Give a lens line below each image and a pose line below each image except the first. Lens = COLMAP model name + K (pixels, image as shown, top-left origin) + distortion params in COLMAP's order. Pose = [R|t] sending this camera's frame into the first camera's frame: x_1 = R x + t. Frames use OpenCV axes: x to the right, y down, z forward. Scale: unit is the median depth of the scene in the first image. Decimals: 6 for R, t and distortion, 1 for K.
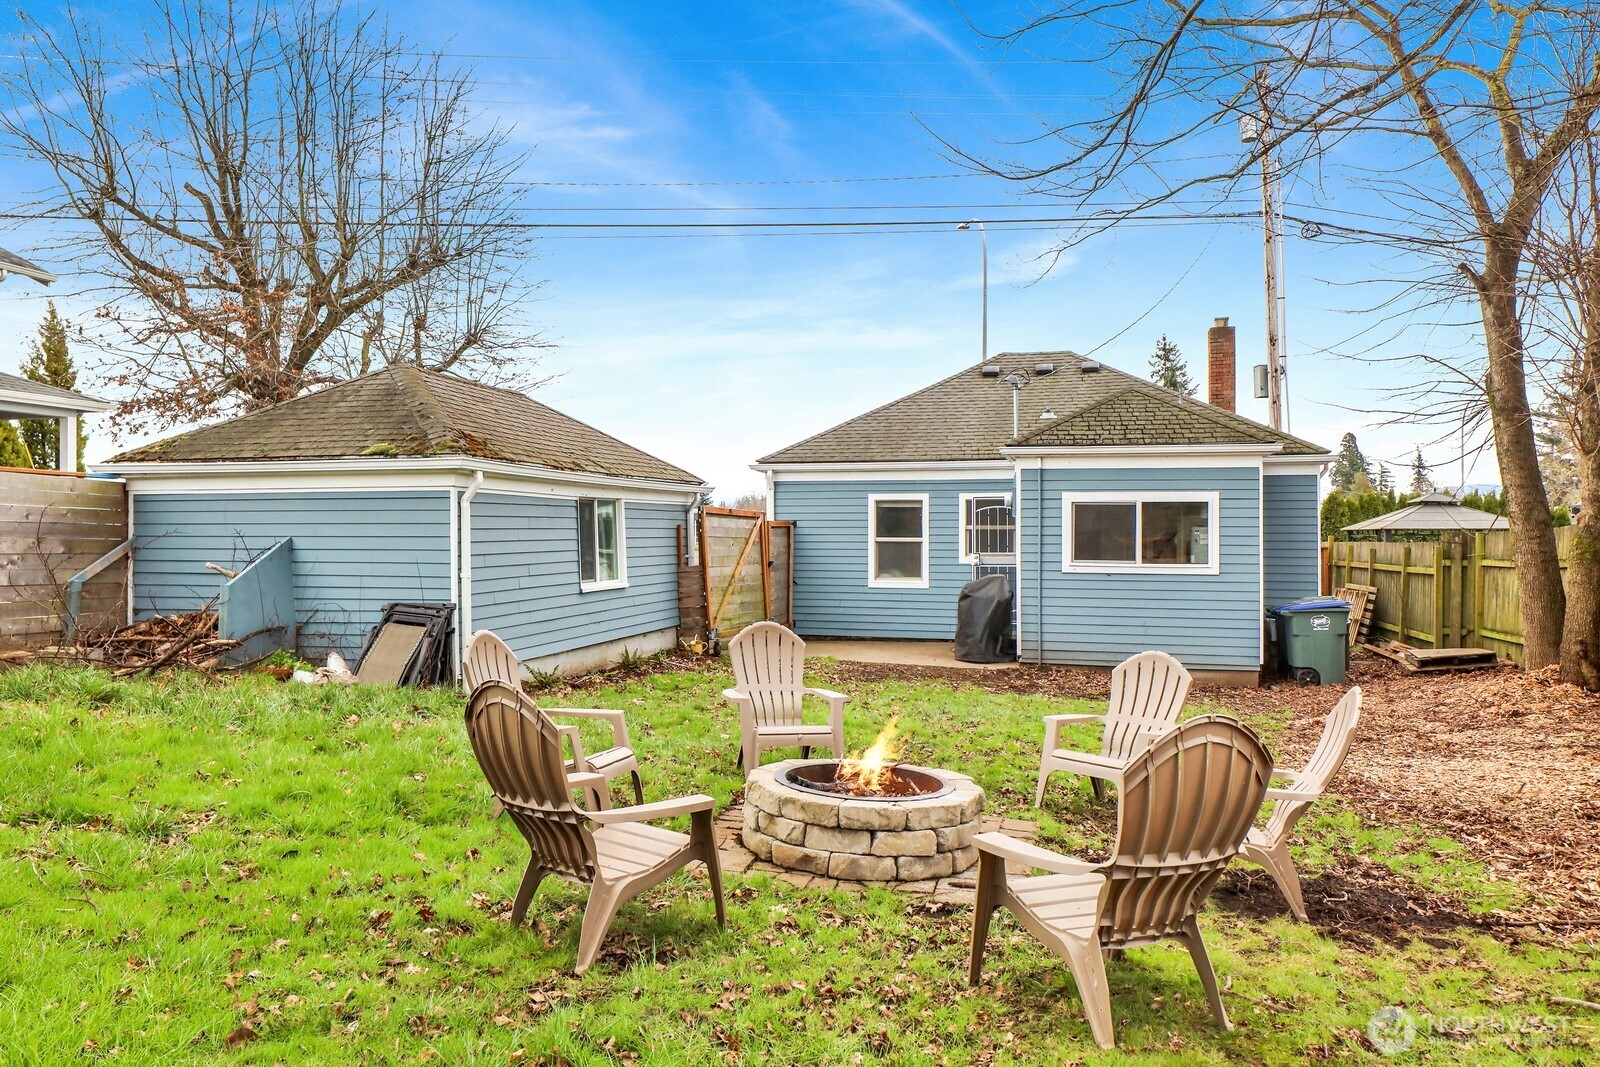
lens RADIAL K [[1136.6, 0, 770.2], [0, 1136.6, 525.6], [0, 0, 1]] dist [0.006148, -0.005827]
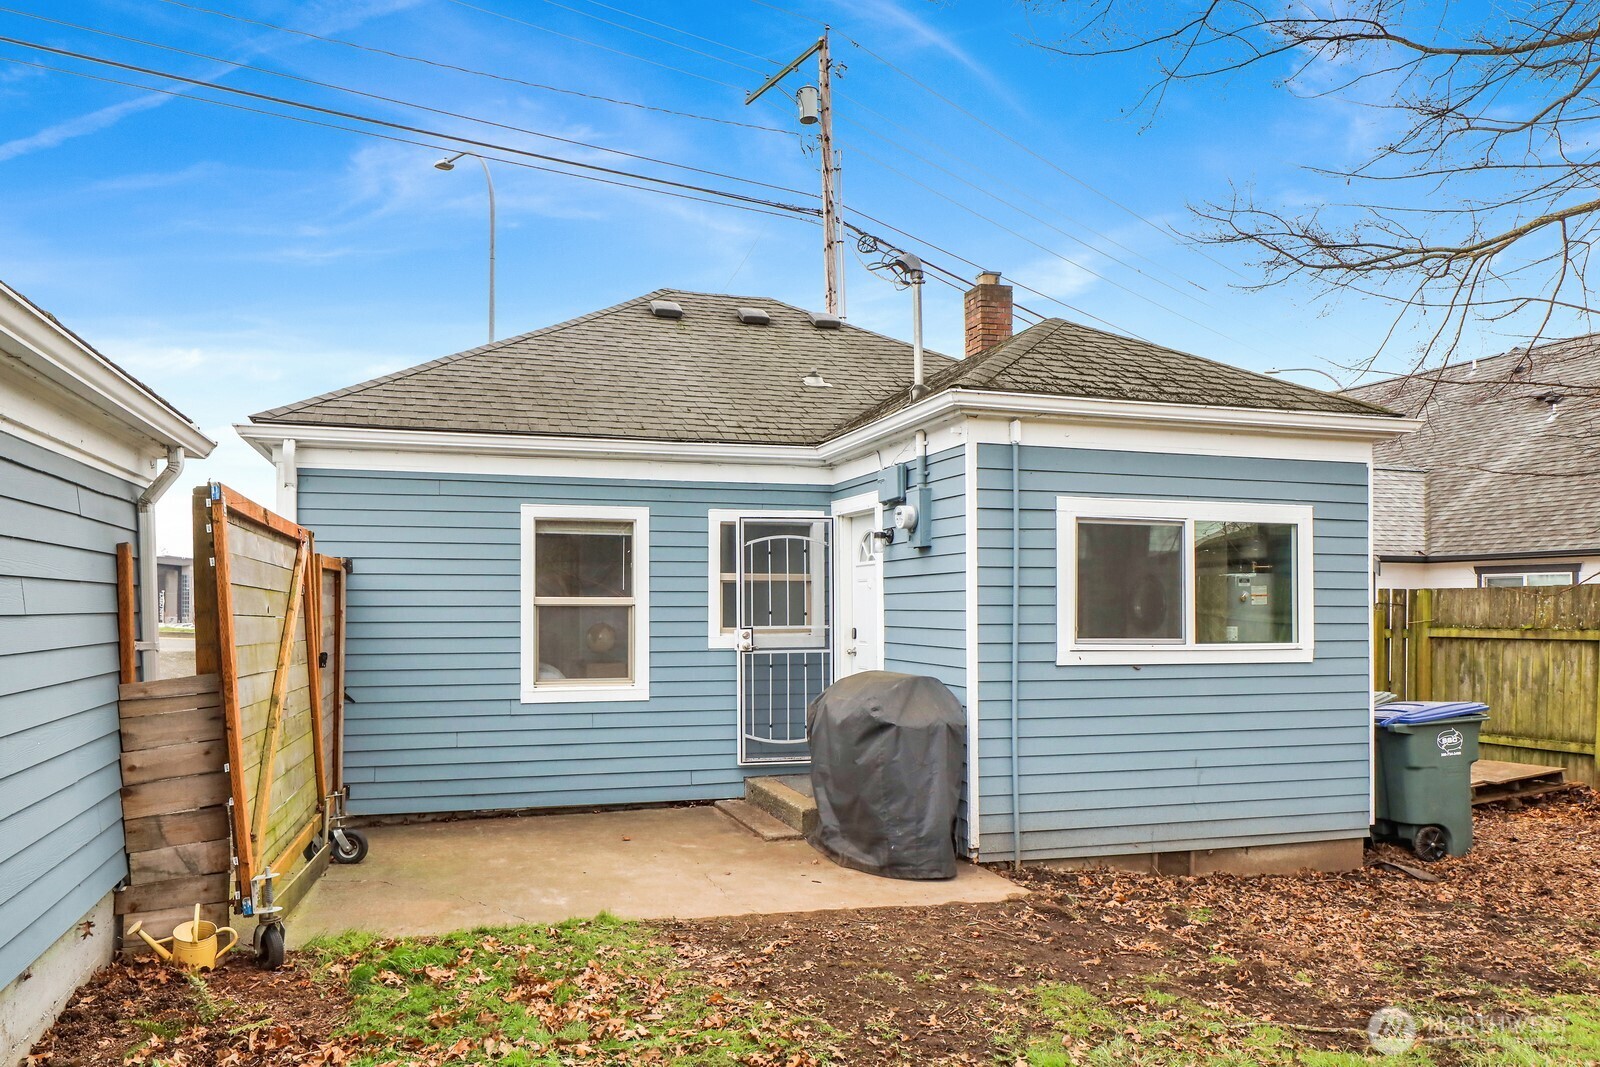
lens RADIAL K [[1181.5, 0, 799.7], [0, 1181.5, 595.0], [0, 0, 1]] dist [0.007721, 0.001435]
pose [[0.839560, 0.003815, 0.543254, -0.085379], [-0.001936, 0.999990, -0.004030, 0.011849], [-0.543264, 0.002332, 0.839559, 0.544329]]
